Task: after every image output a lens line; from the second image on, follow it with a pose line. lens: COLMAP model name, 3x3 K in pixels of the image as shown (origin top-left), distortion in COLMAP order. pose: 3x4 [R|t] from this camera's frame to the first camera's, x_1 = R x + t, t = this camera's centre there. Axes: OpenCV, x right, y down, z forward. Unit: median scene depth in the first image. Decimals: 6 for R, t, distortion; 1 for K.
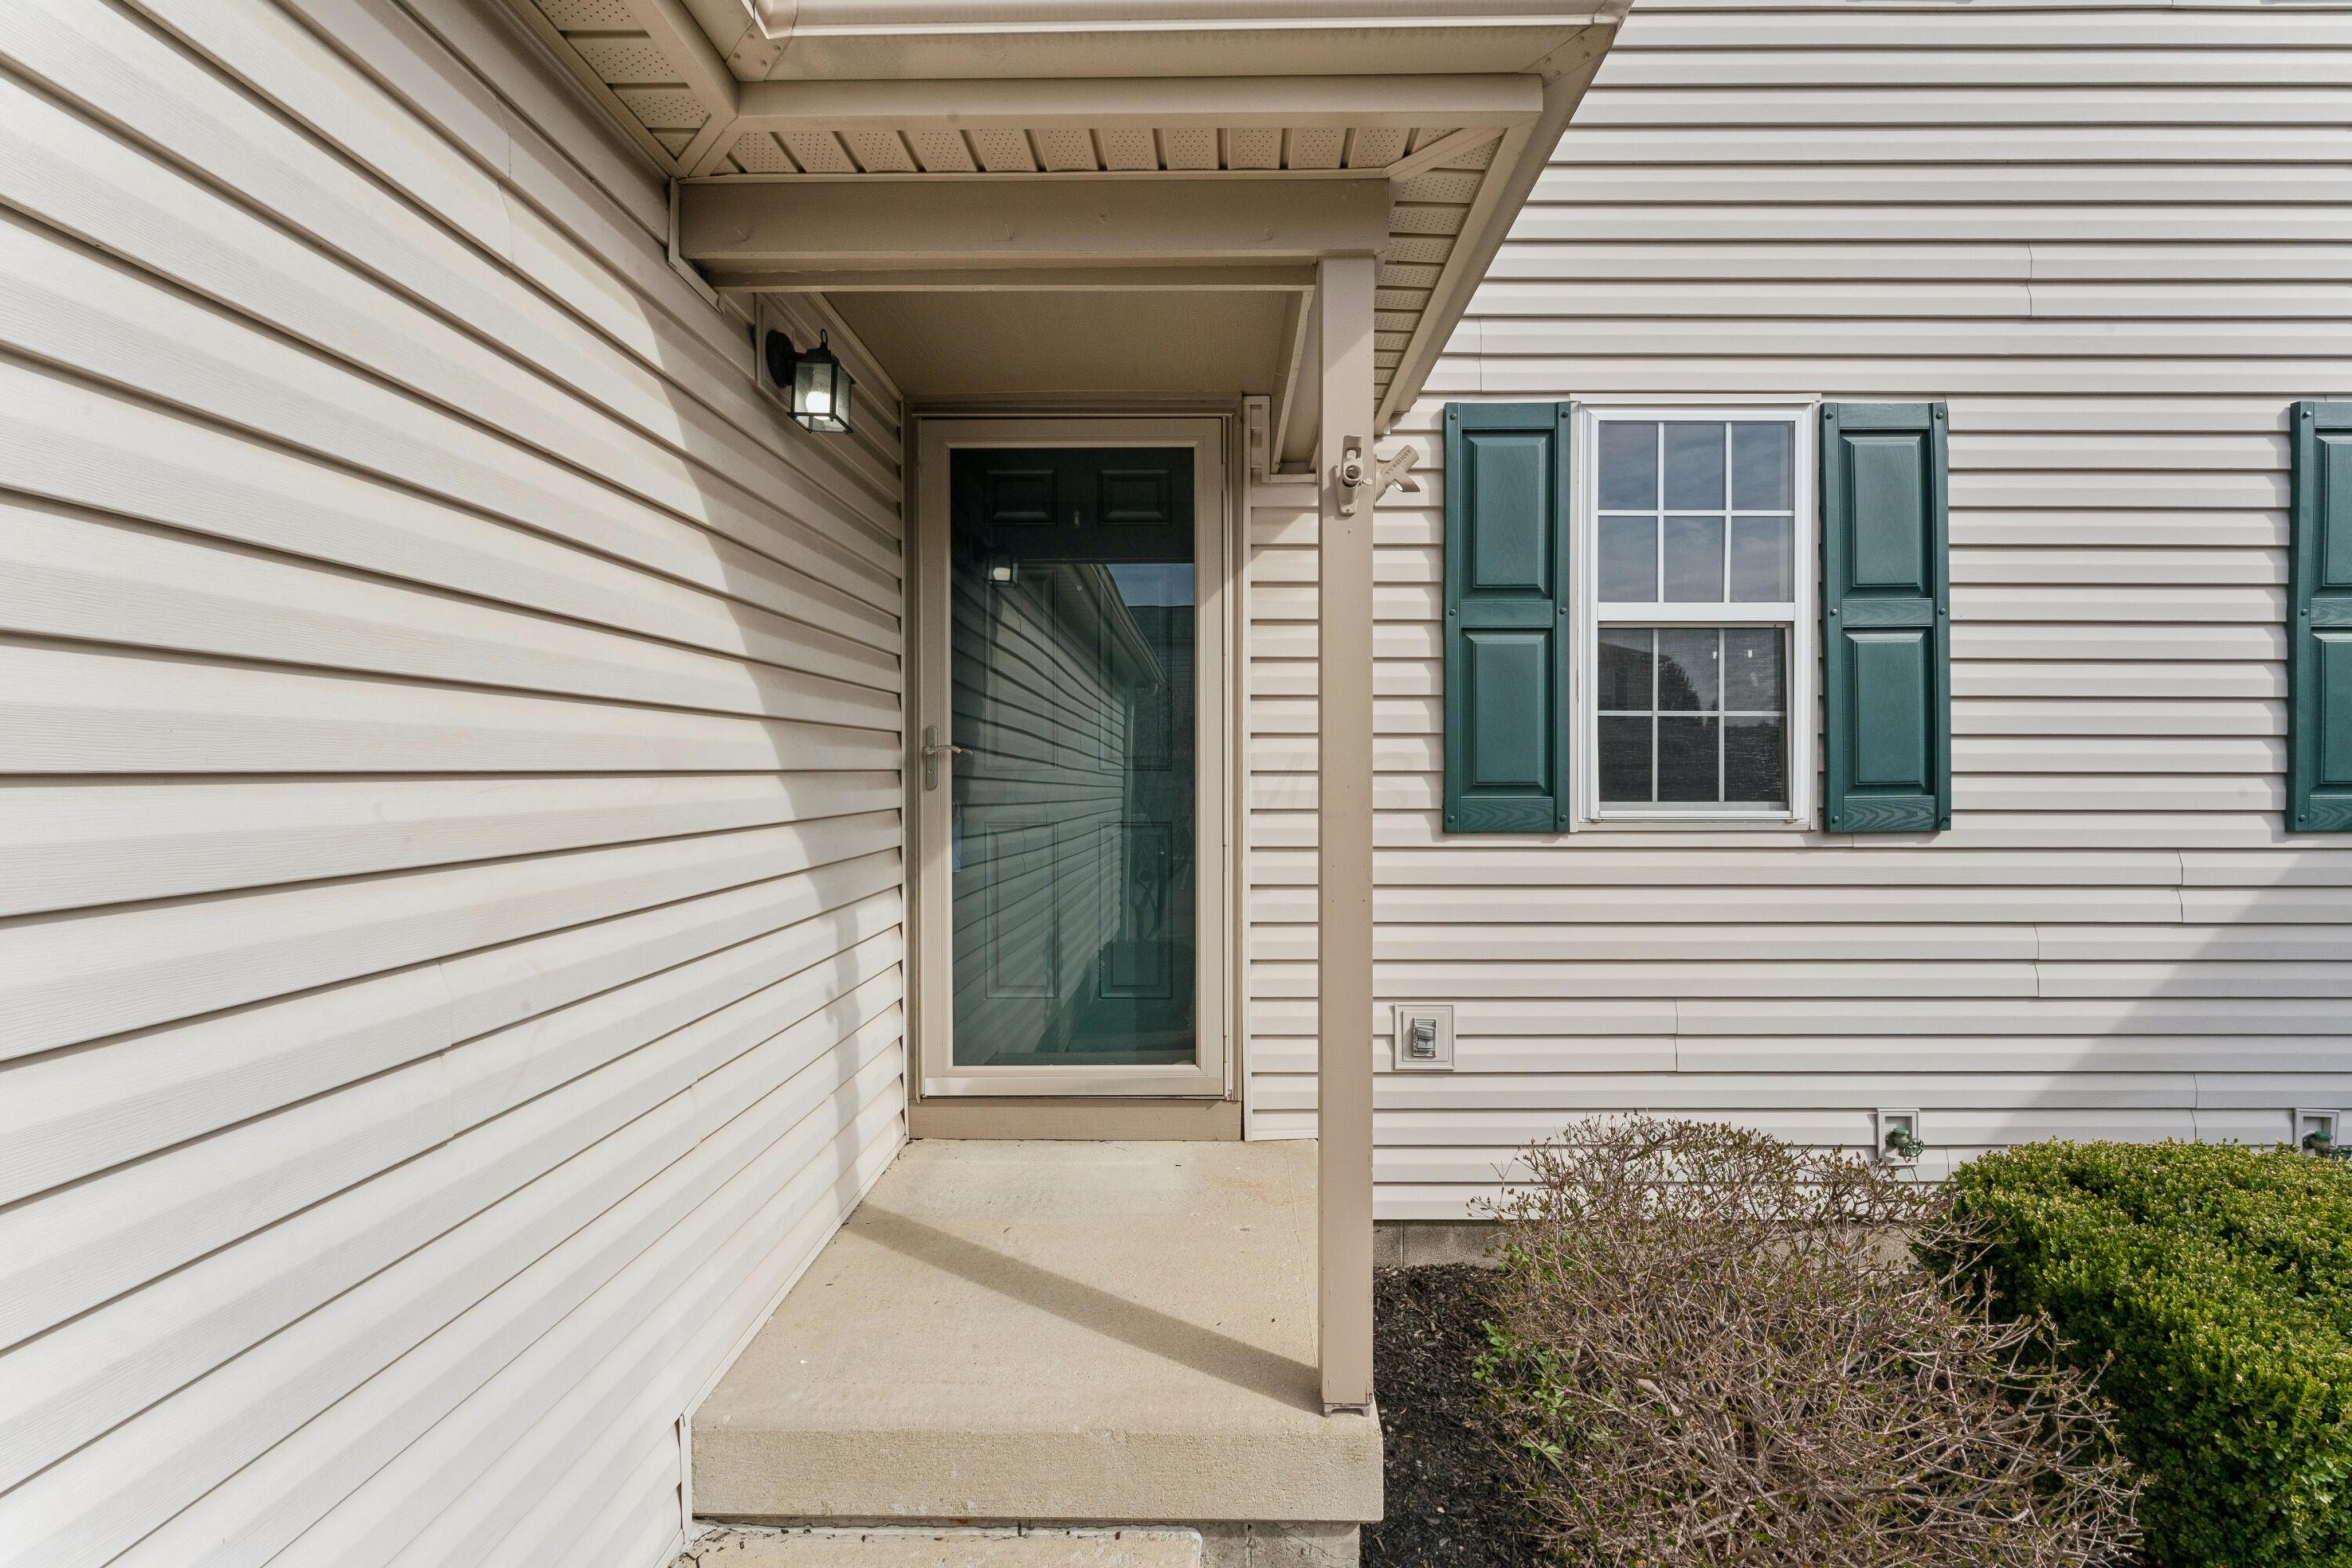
lens RADIAL K [[954.2, 0, 1190.6], [0, 954.2, 775.8], [0, 0, 1]] dist [-0.001313, 0.000145]
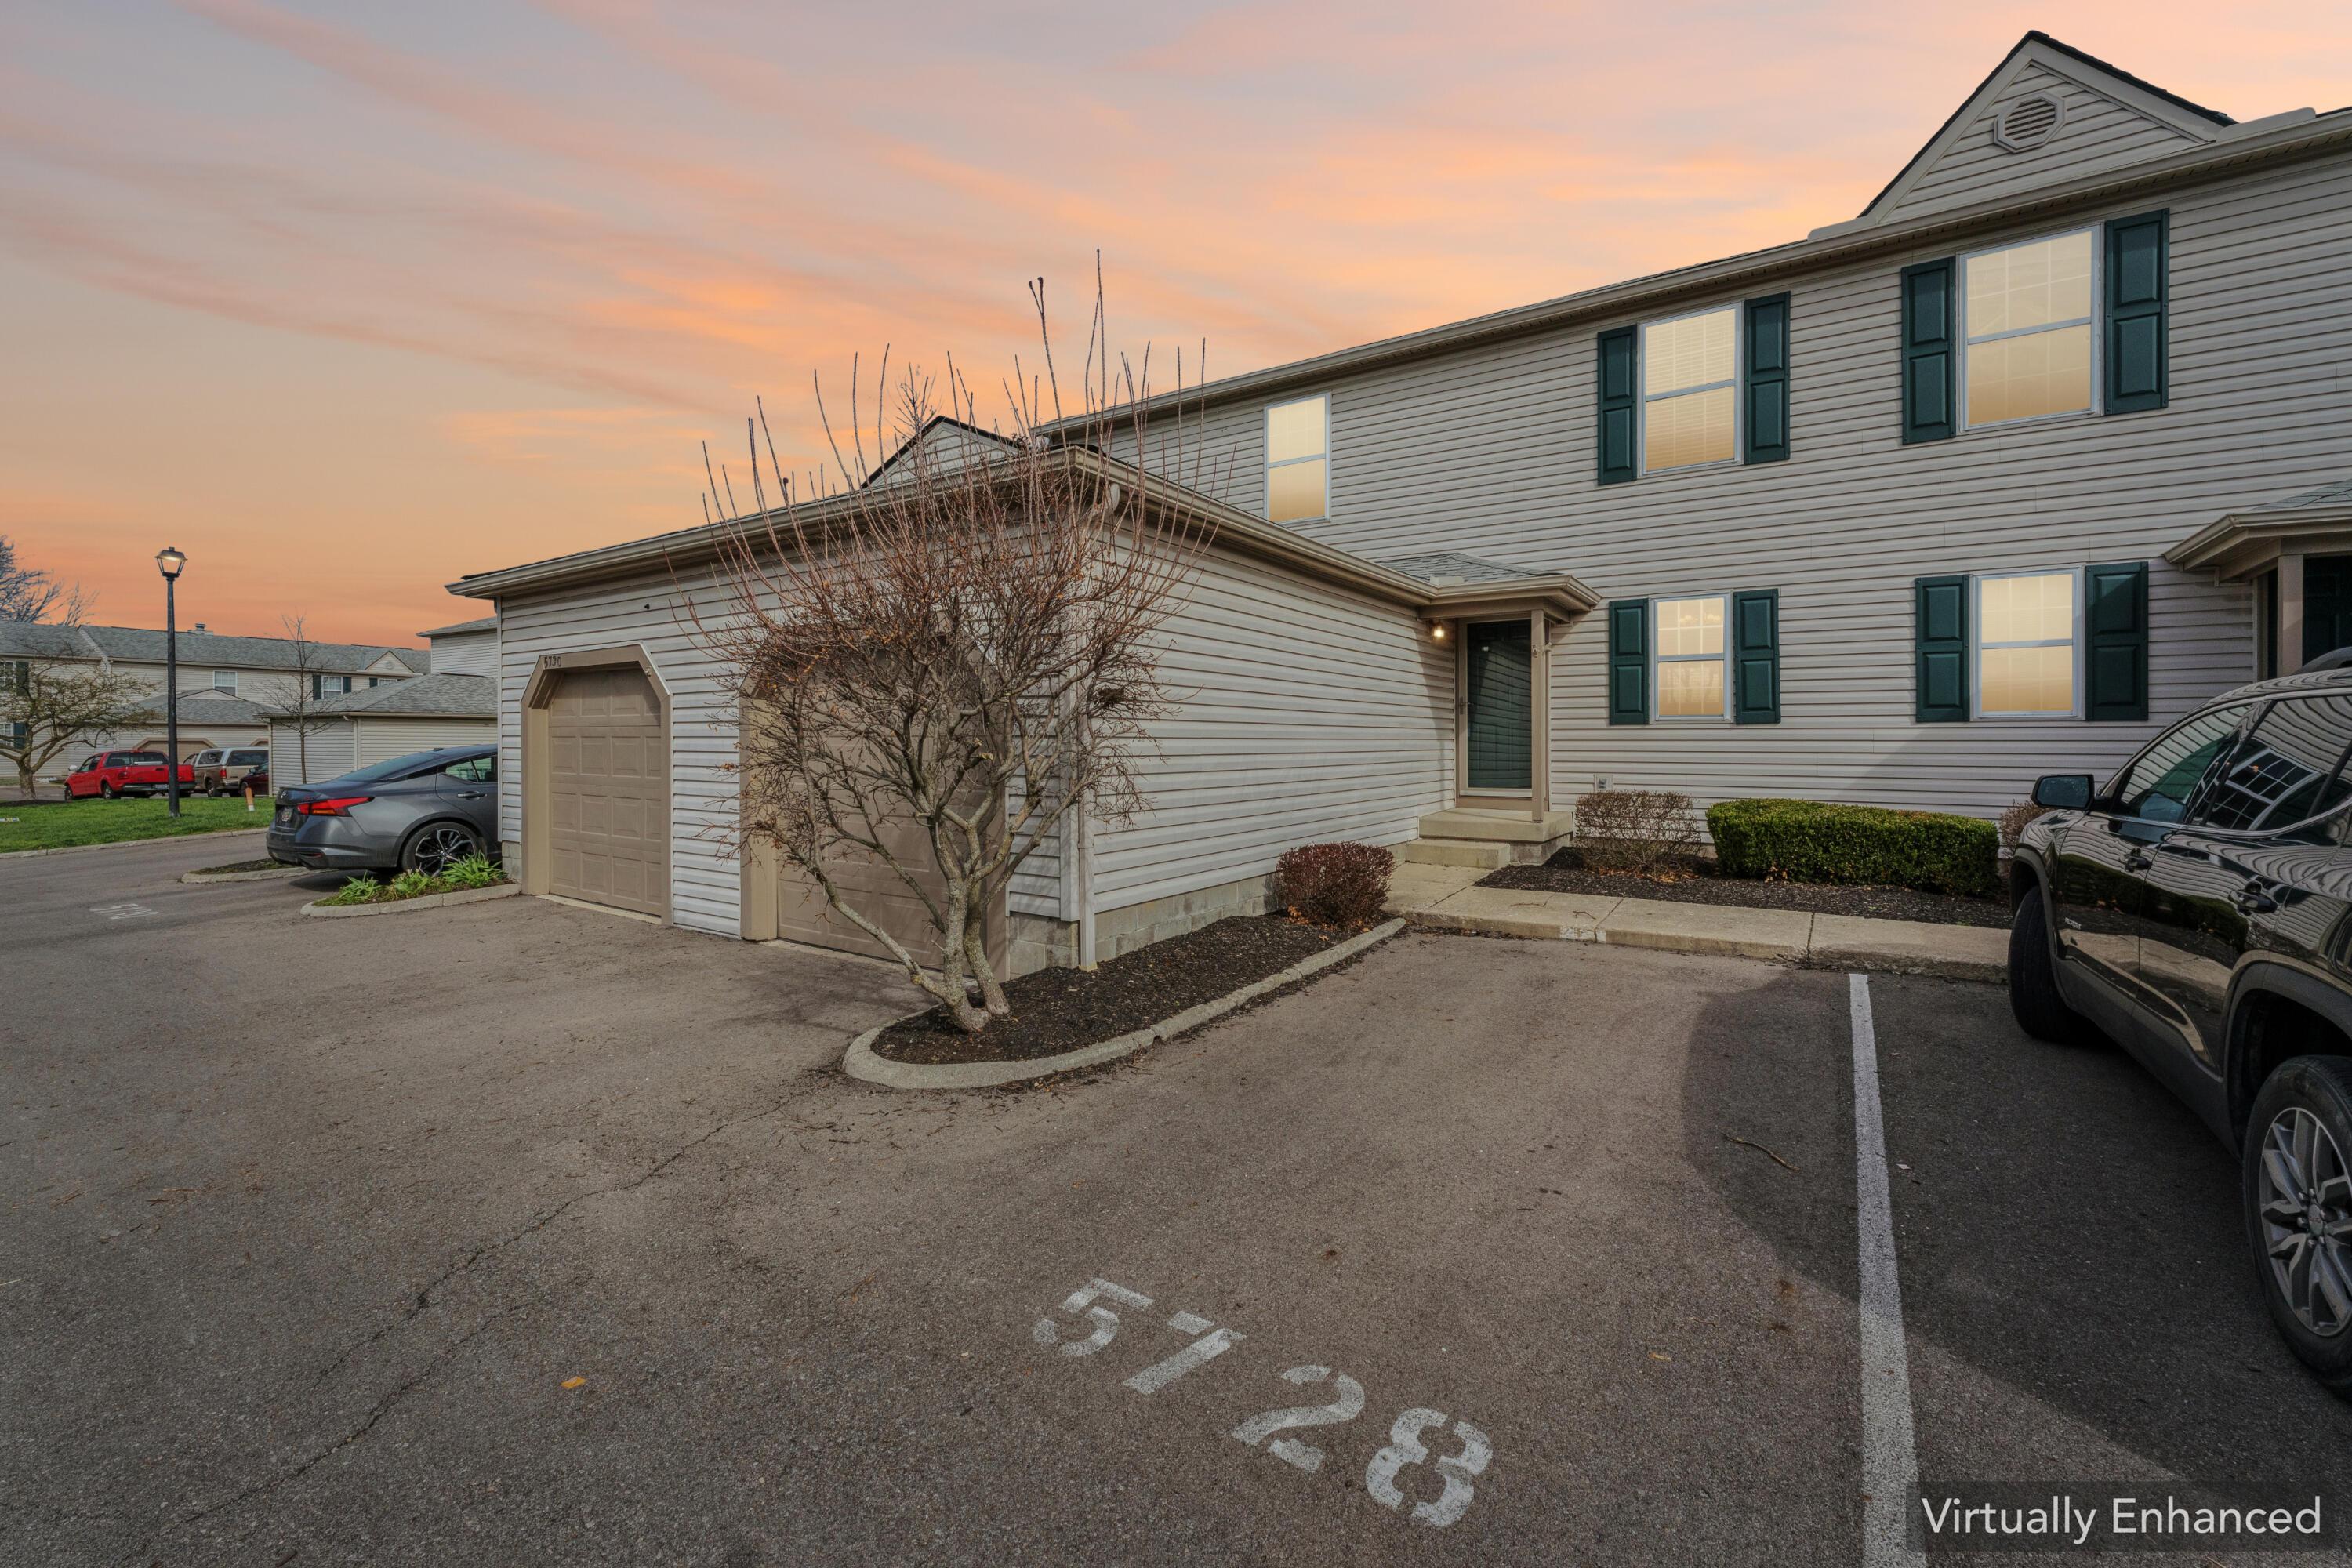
lens RADIAL K [[954.2, 0, 1194.2], [0, 954.2, 741.9], [0, 0, 1]] dist [-0.001313, 0.000145]
pose [[0.845519, -0.000806, -0.533944, 0.841744], [0.003656, 0.999984, 0.004281, 0.102511], [0.533932, -0.005572, 0.845509, -2.741548]]
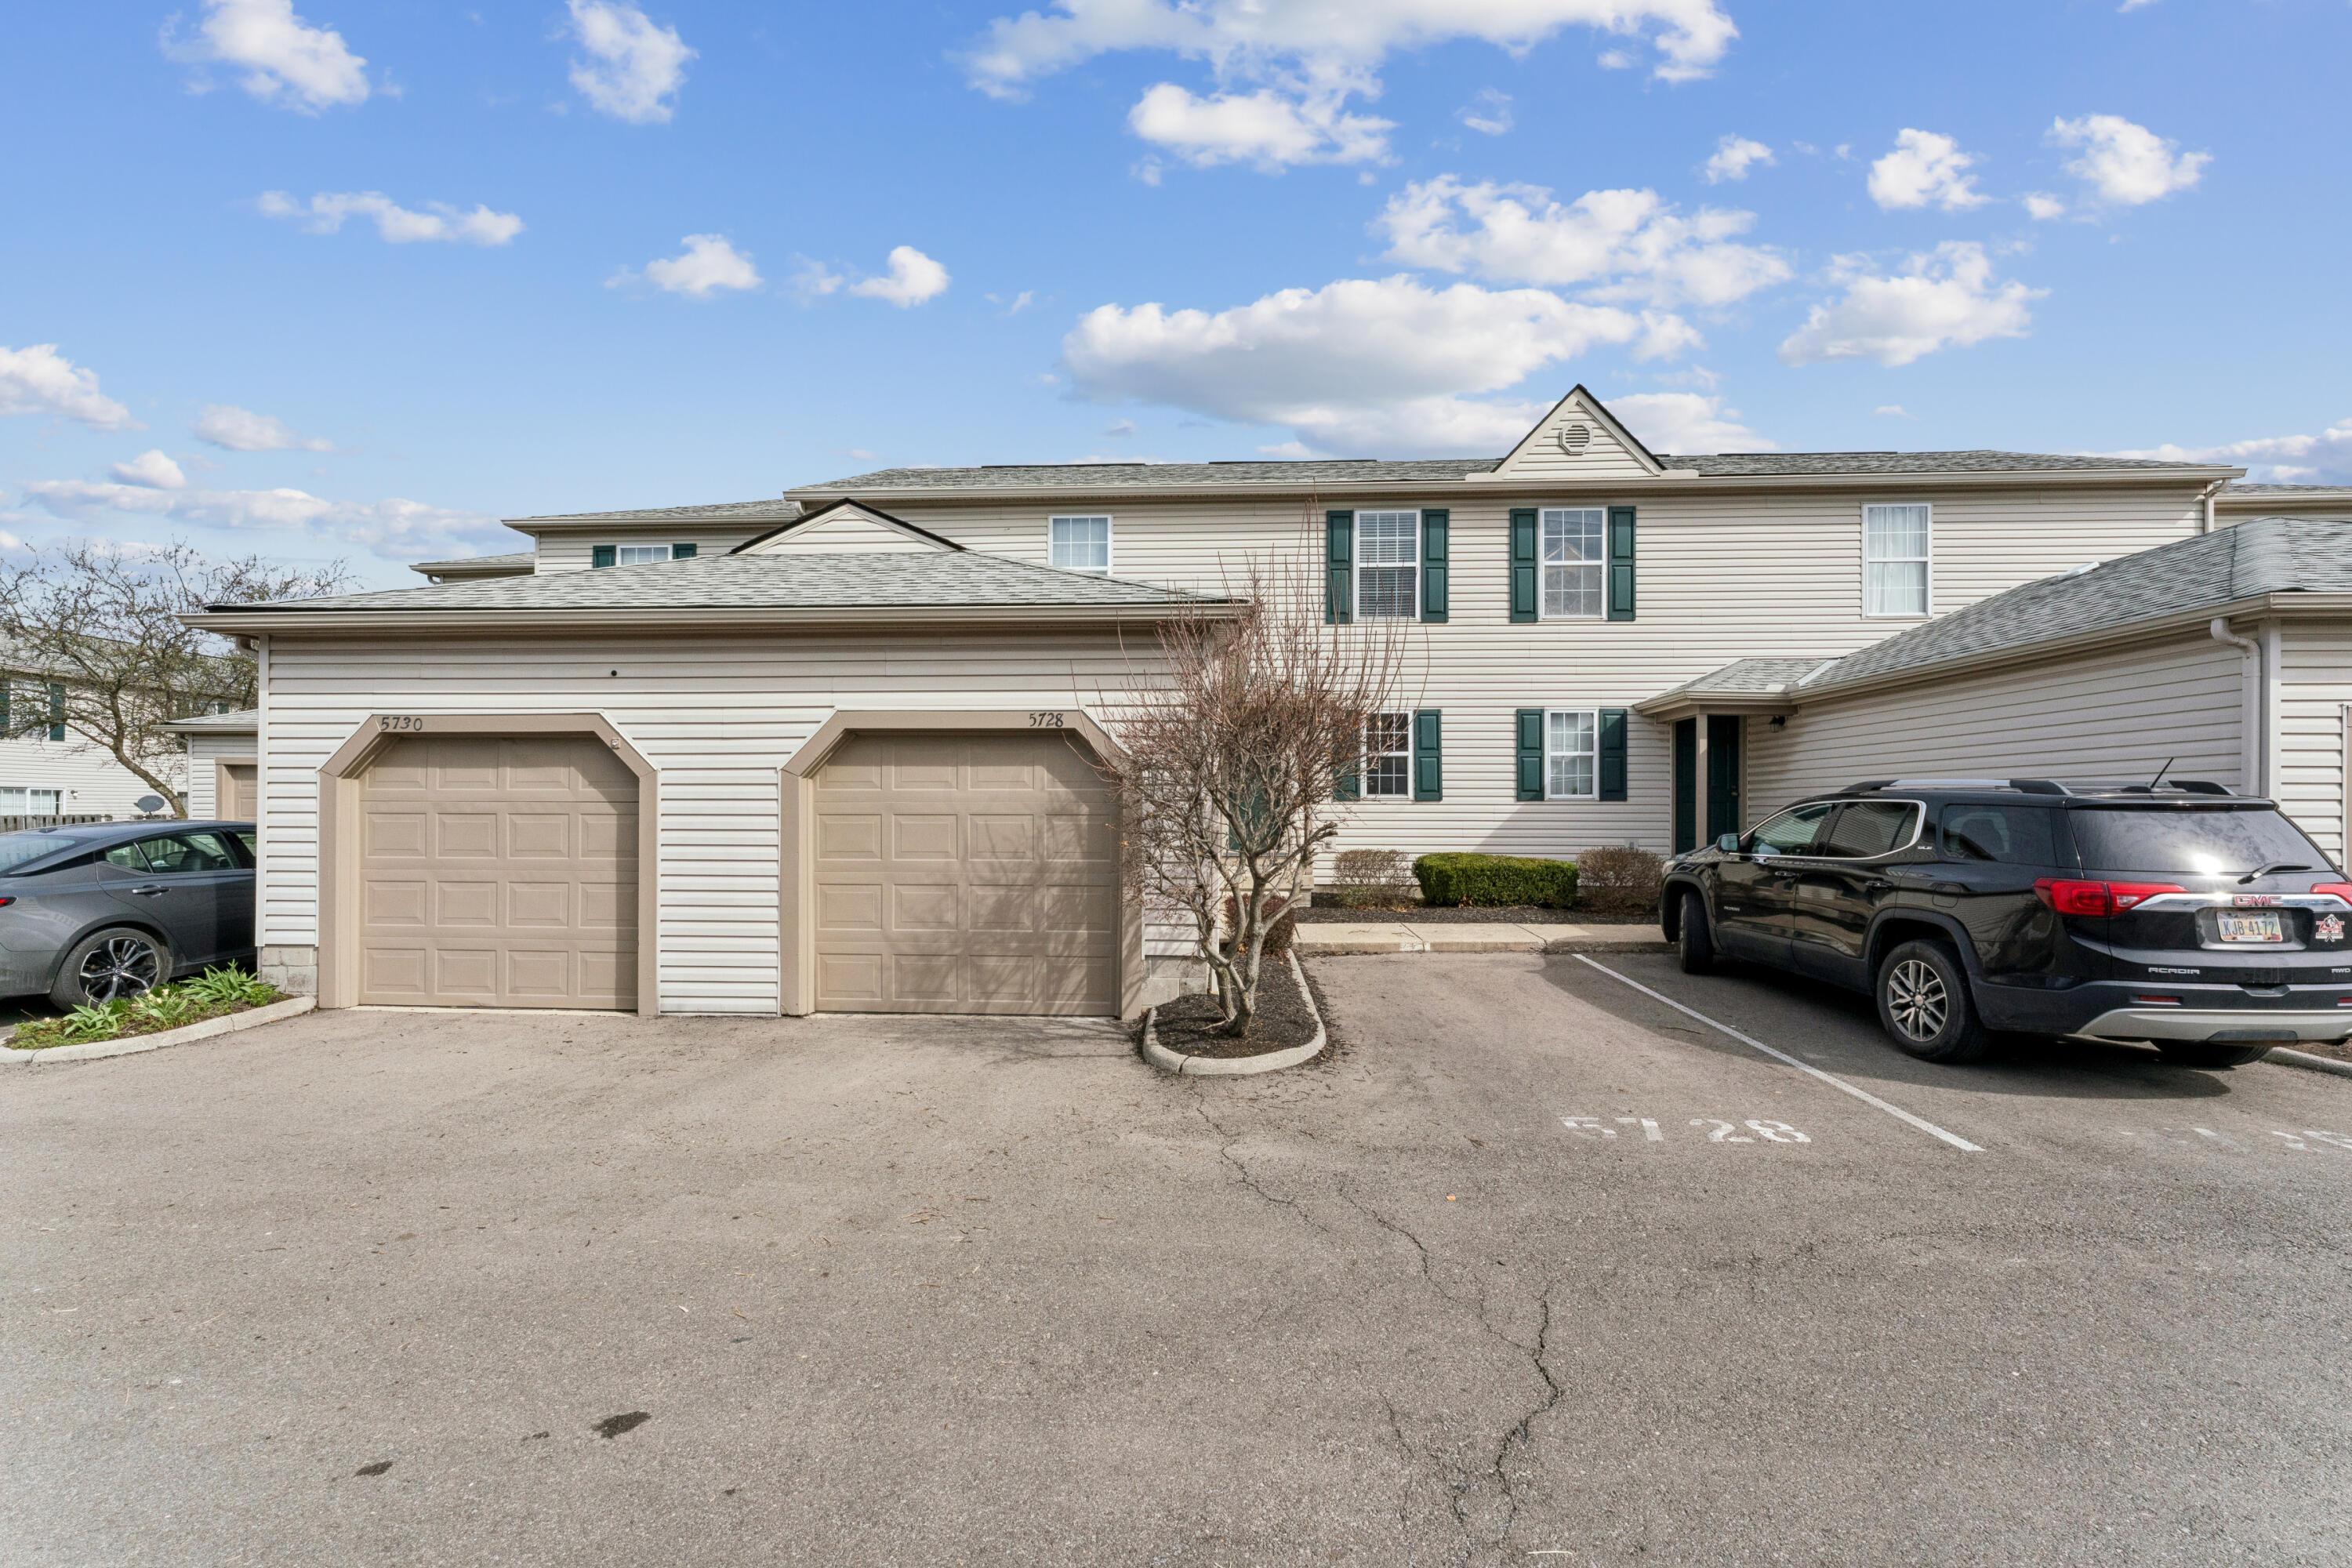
lens RADIAL K [[954.2, 0, 1184.5], [0, 954.2, 800.9], [0, 0, 1]] dist [-0.001313, 0.000145]
pose [[0.999593, -0.000906, -0.028496, -0.334410], [0.000889, 0.999999, -0.000602, 0.062451], [0.028496, 0.000577, 0.999594, -3.719010]]
